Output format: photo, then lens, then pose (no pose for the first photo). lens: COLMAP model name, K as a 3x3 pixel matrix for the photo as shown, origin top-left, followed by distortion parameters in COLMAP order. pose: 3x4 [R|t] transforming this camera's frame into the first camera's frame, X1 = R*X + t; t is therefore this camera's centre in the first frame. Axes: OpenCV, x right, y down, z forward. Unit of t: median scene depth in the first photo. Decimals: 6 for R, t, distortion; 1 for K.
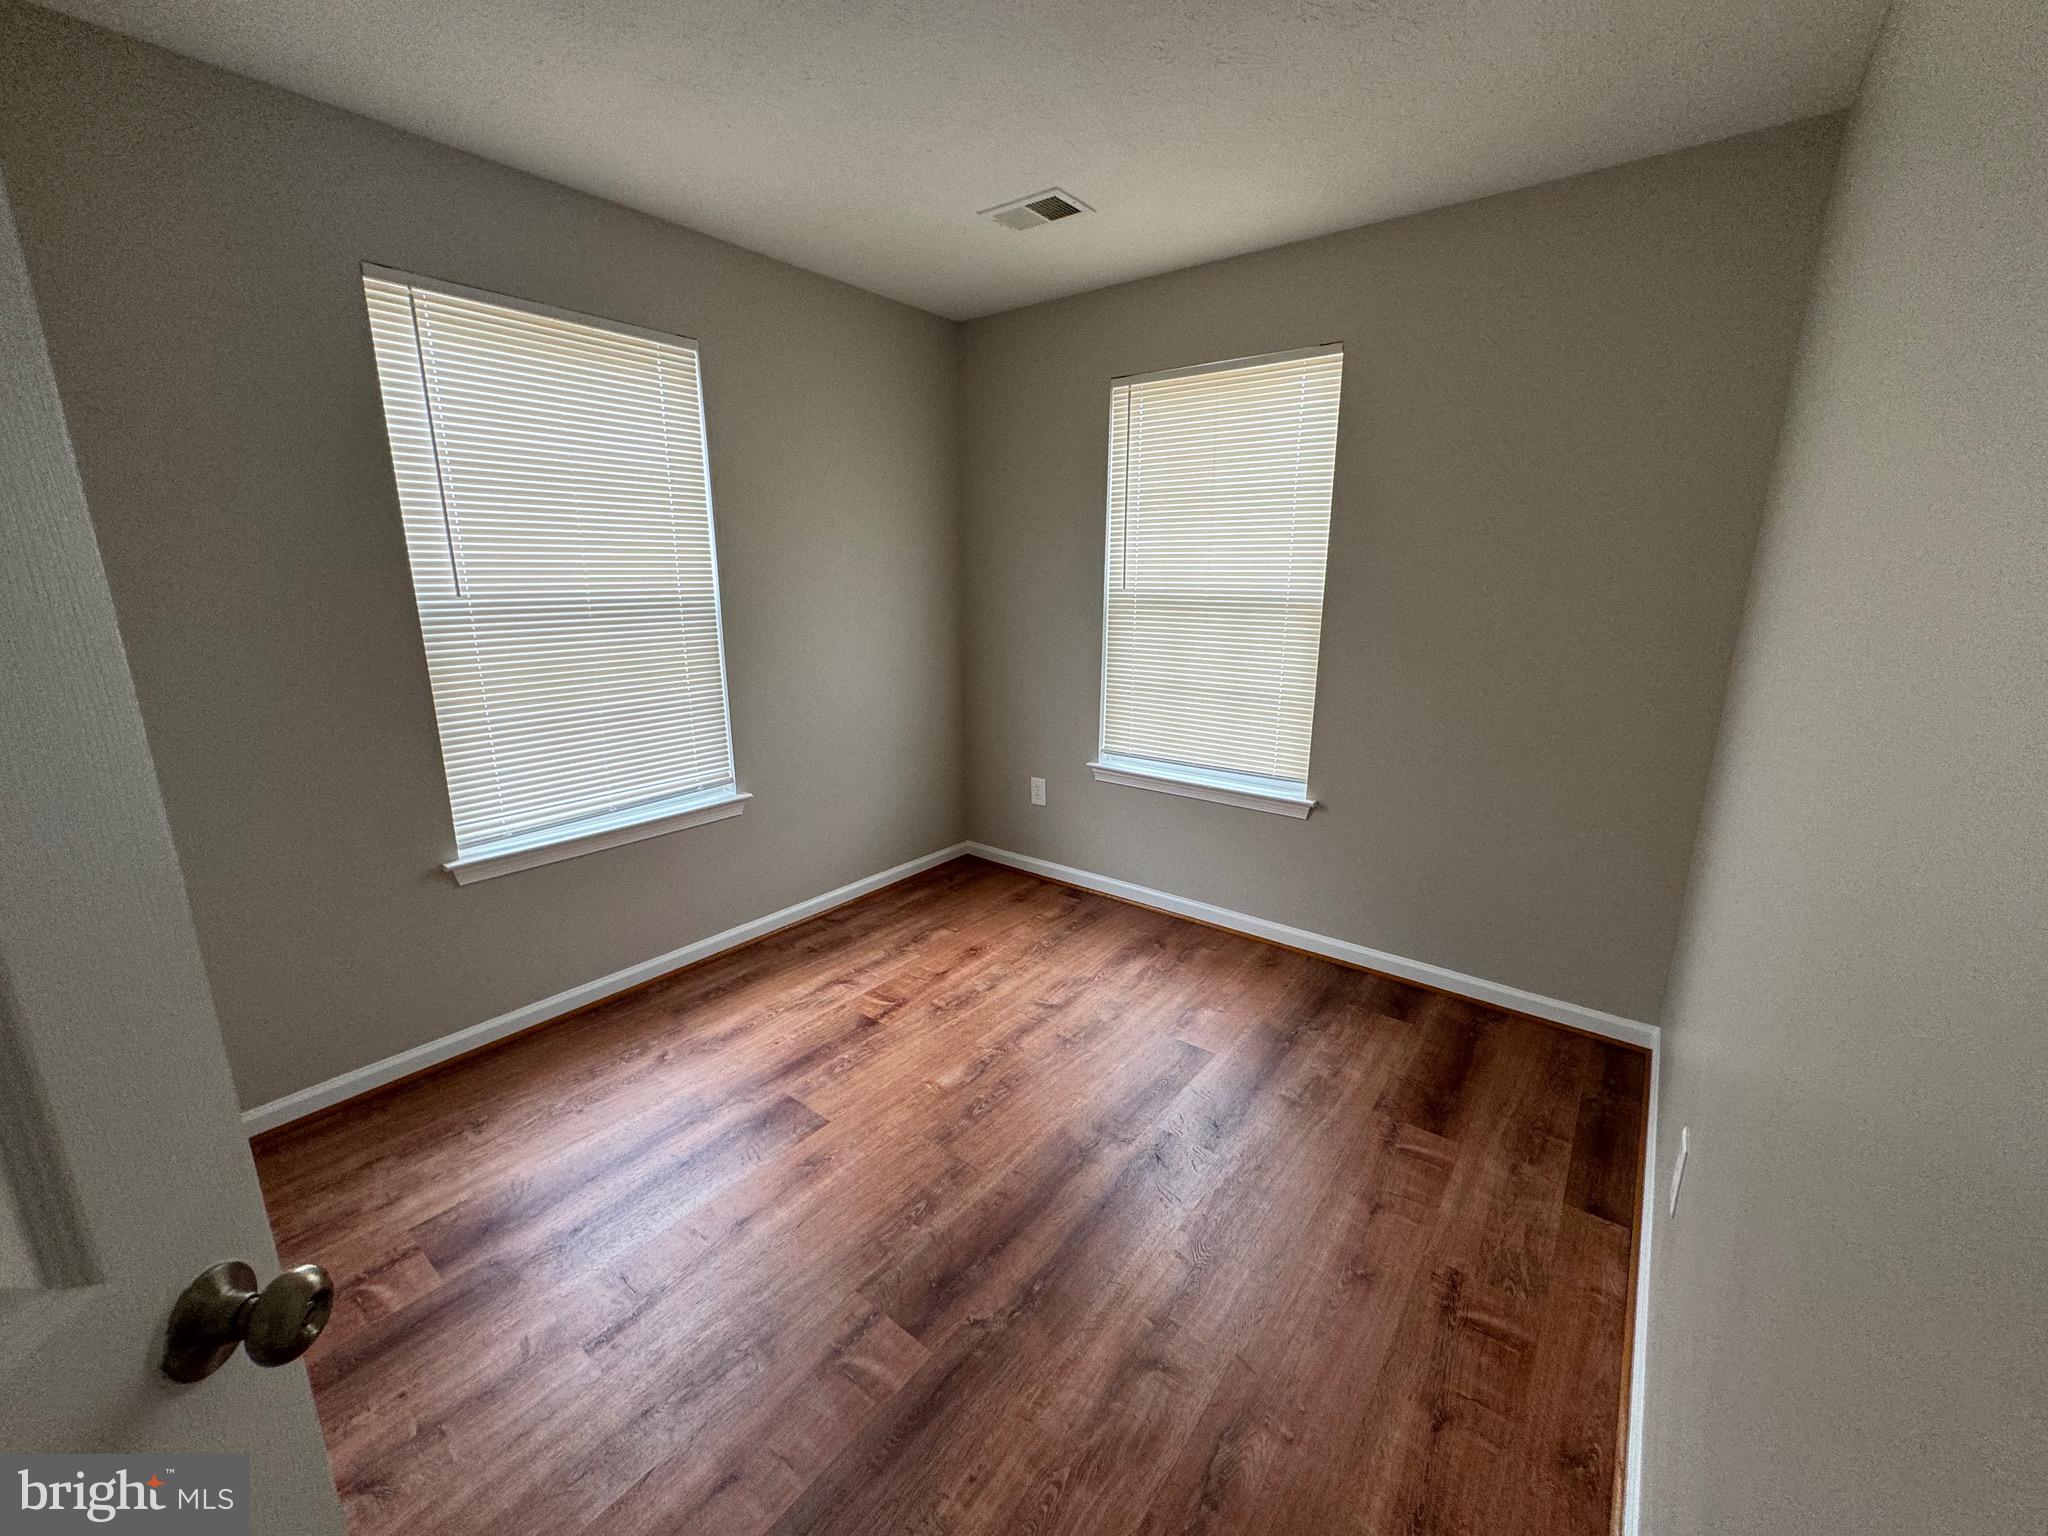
lens RADIAL K [[822.9, 0, 1028.2], [0, 822.9, 767.4], [0, 0, 1]] dist [0.001646, 0.000548]
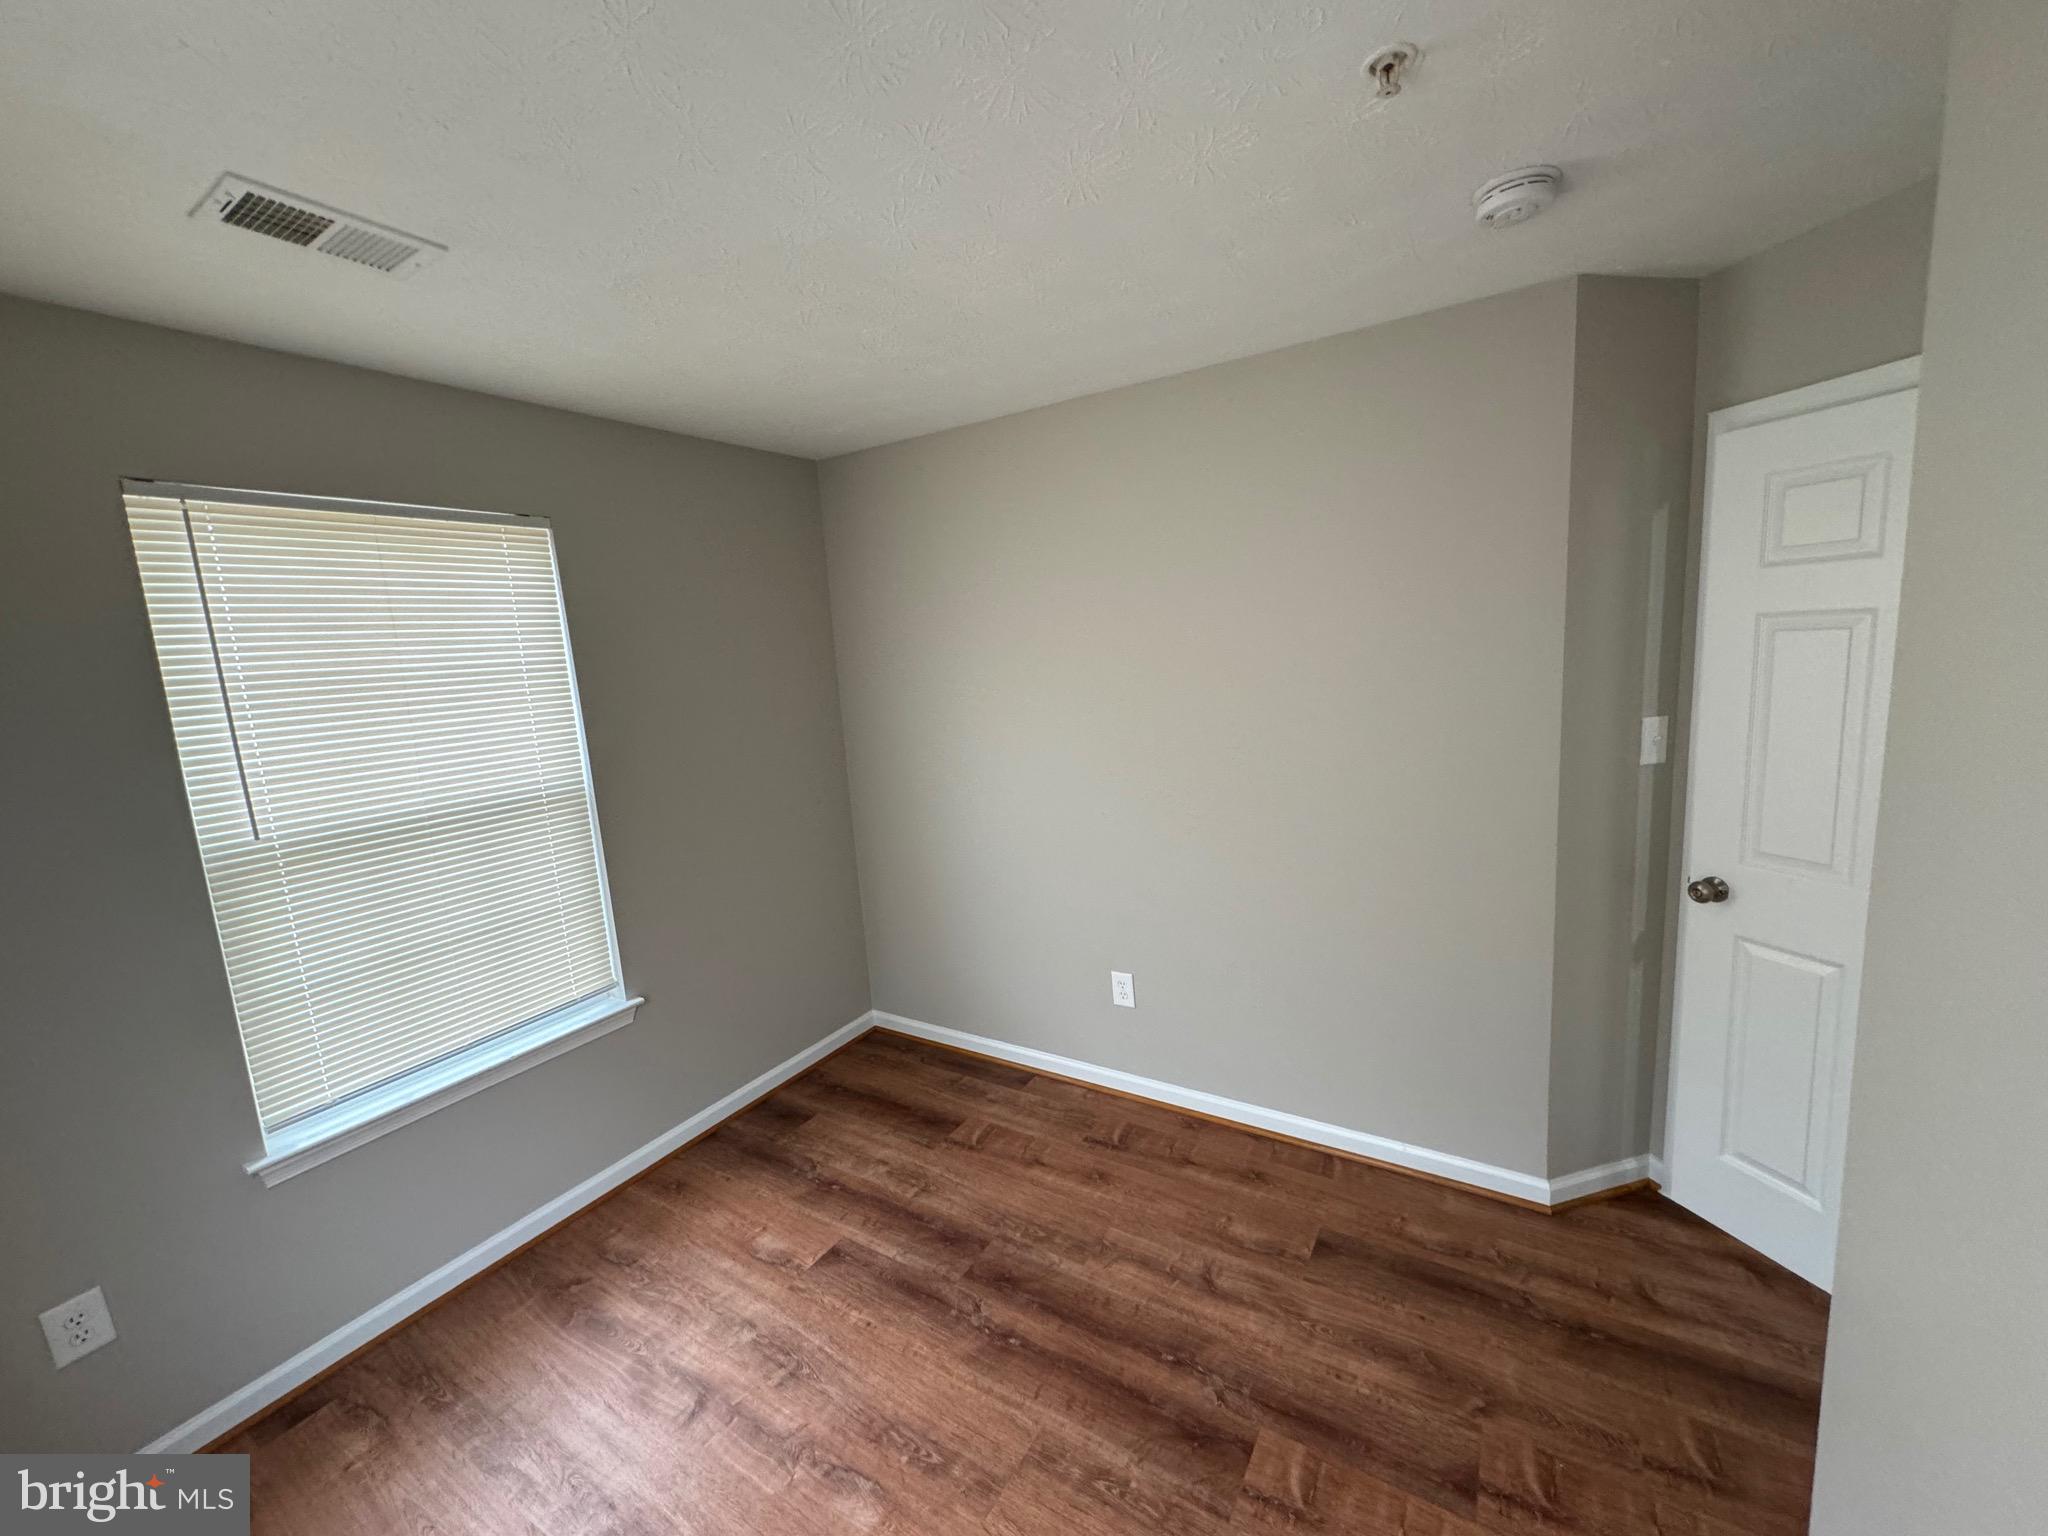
lens RADIAL K [[822.9, 0, 1028.2], [0, 822.9, 767.4], [0, 0, 1]] dist [0.001646, 0.000548]
pose [[-0.113384, -0.150268, 0.982122, -0.769659], [0.294204, 0.939087, 0.177649, -0.321367], [-0.948993, 0.309087, -0.062268, 0.794255]]
